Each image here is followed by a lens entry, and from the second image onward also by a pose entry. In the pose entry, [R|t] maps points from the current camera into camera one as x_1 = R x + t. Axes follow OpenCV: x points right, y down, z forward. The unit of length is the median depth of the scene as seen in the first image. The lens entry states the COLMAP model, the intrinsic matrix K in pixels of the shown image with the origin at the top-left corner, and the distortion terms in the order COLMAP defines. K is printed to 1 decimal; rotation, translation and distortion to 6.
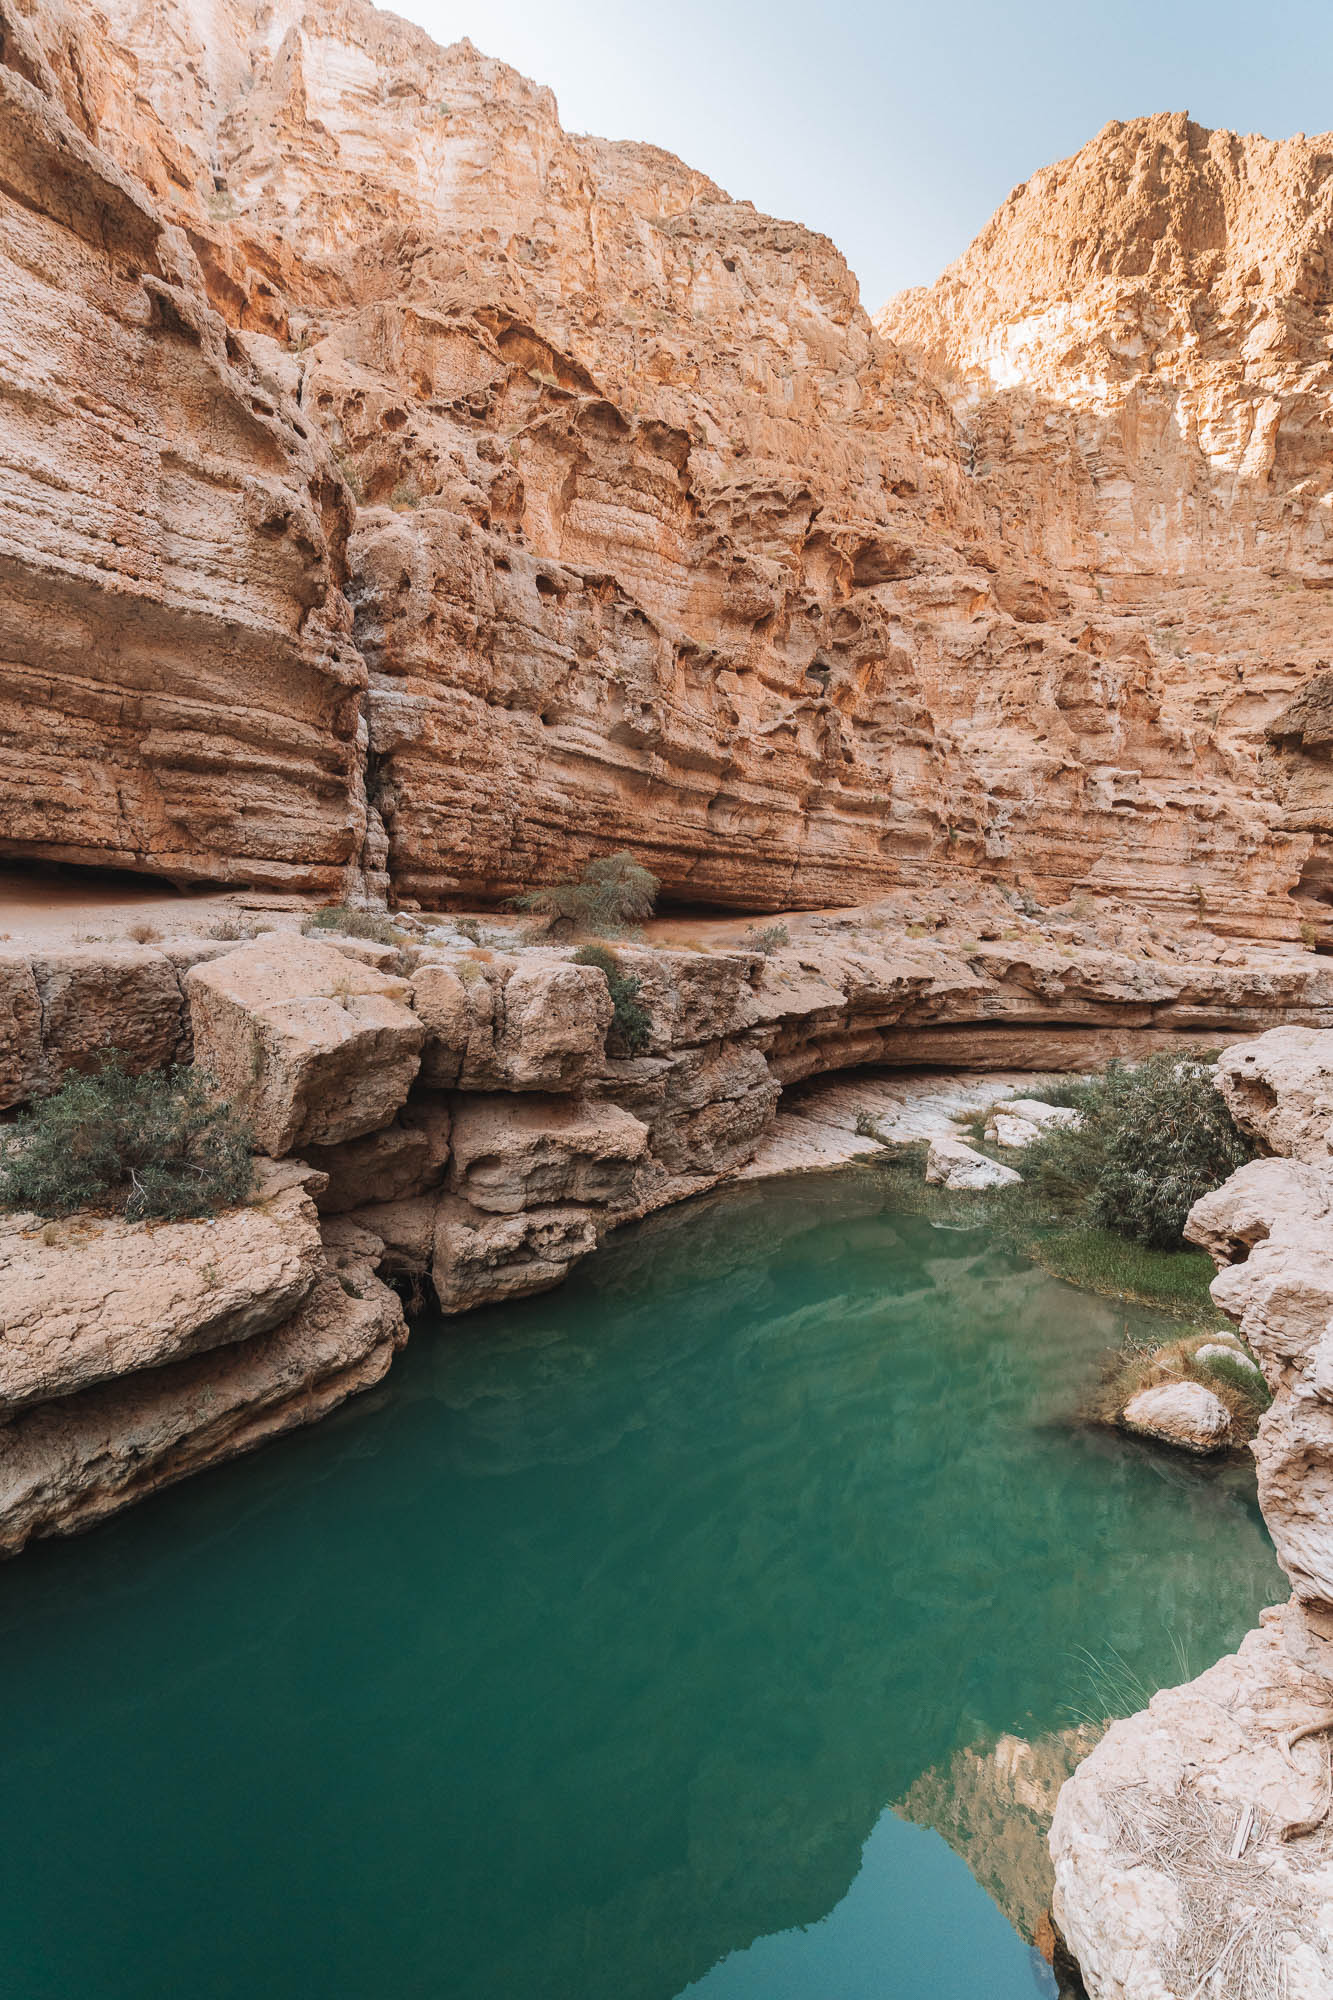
lens RADIAL K [[931.6, 0, 667.9], [0, 931.6, 1001.2], [0, 0, 1]] dist [0.000241, -0.000628]
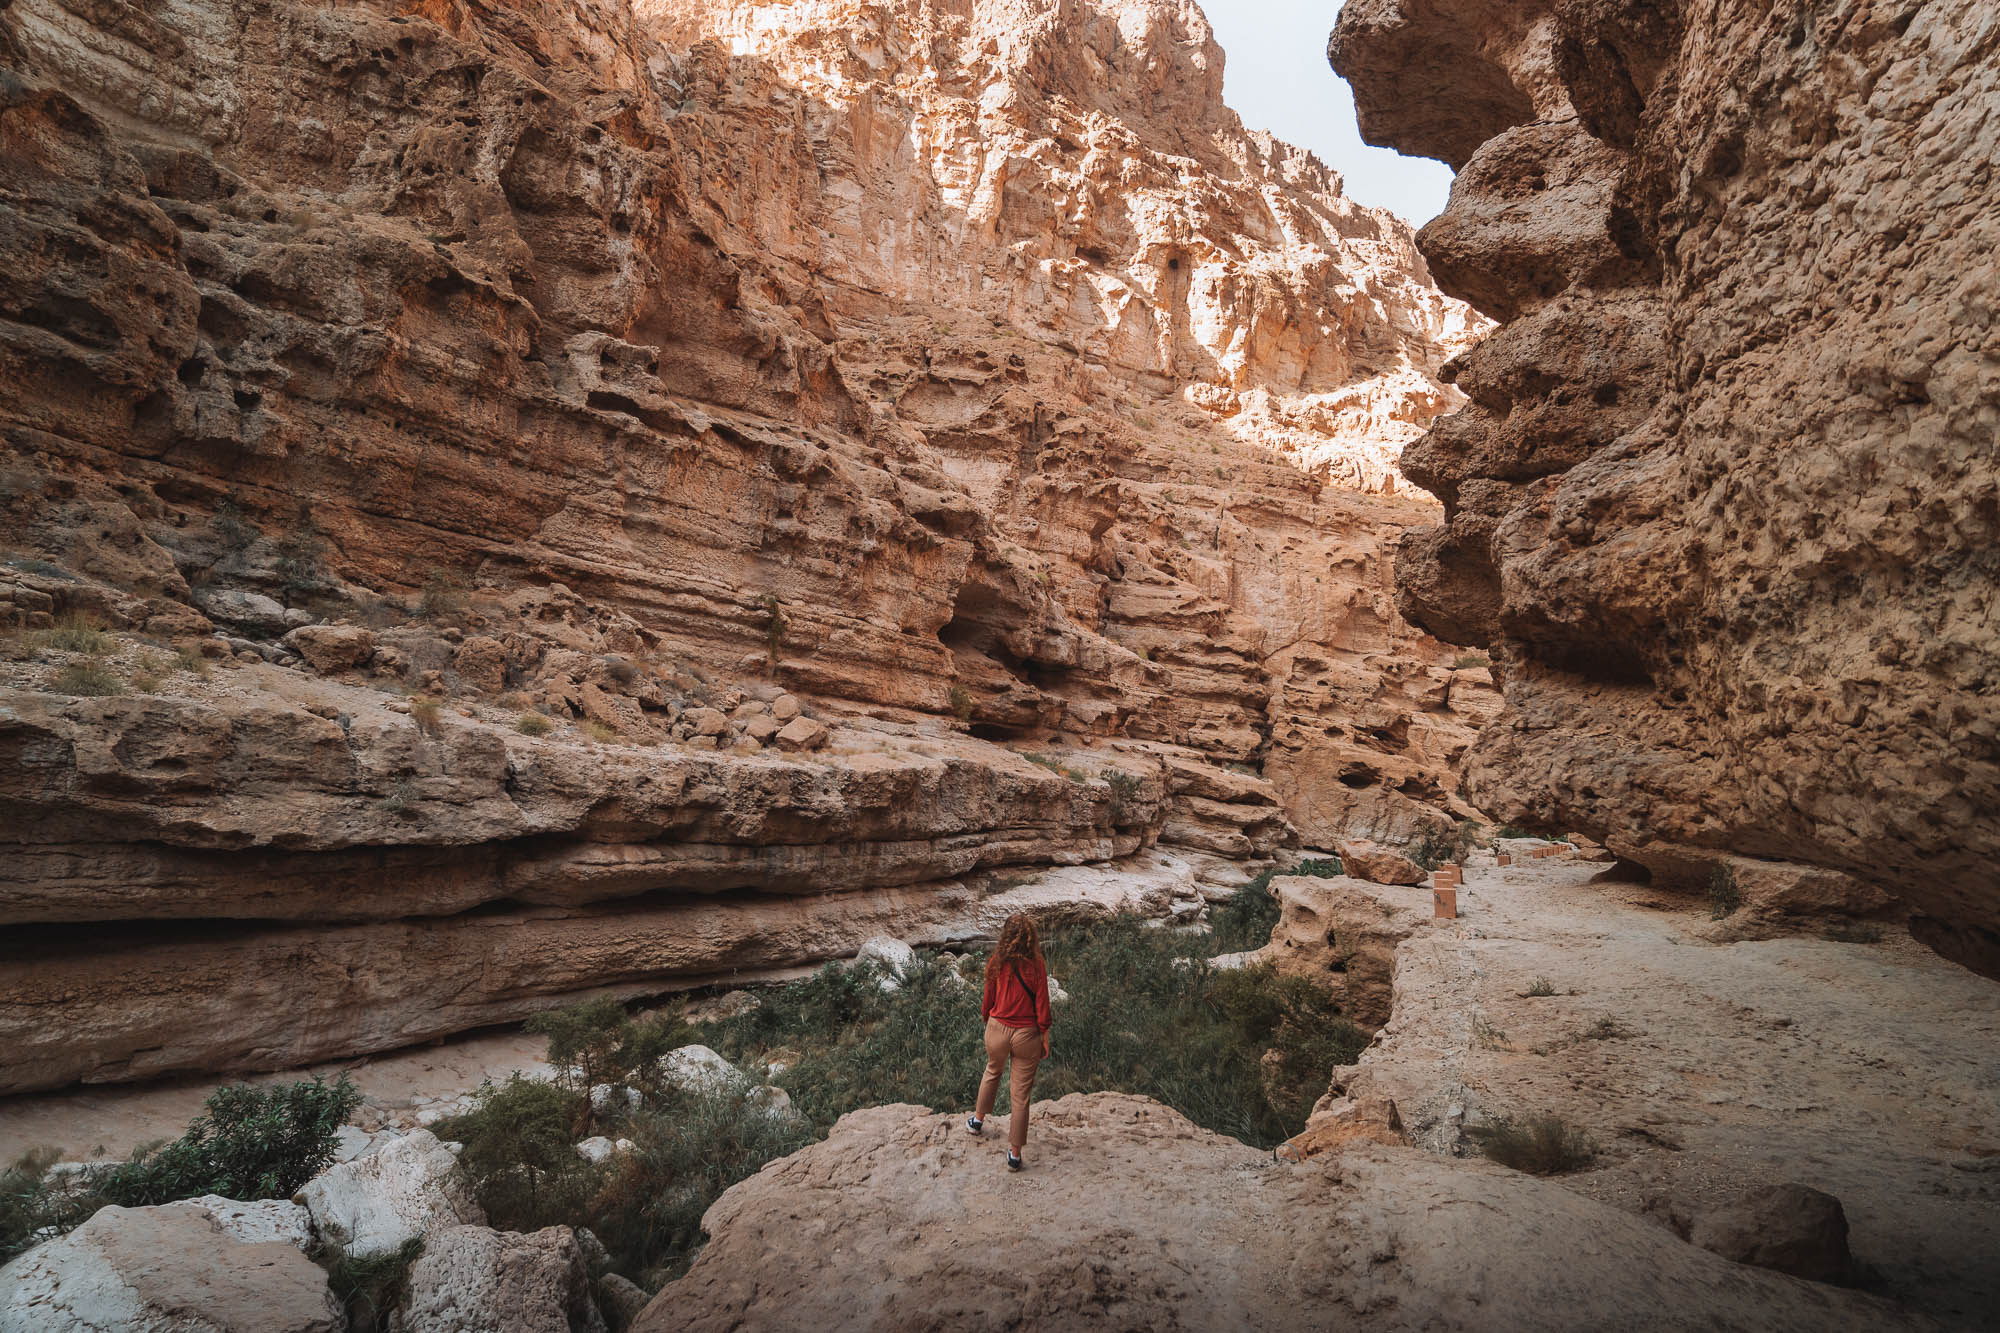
lens RADIAL K [[931.6, 0, 999.2], [0, 931.6, 668.7], [0, 0, 1]] dist [0.000241, -0.000628]
pose [[0.856312, 0.082339, 0.509853, 0.391390], [-0.021802, 0.992092, -0.123601, -0.019688], [-0.515998, 0.094725, 0.851336, 0.463214]]
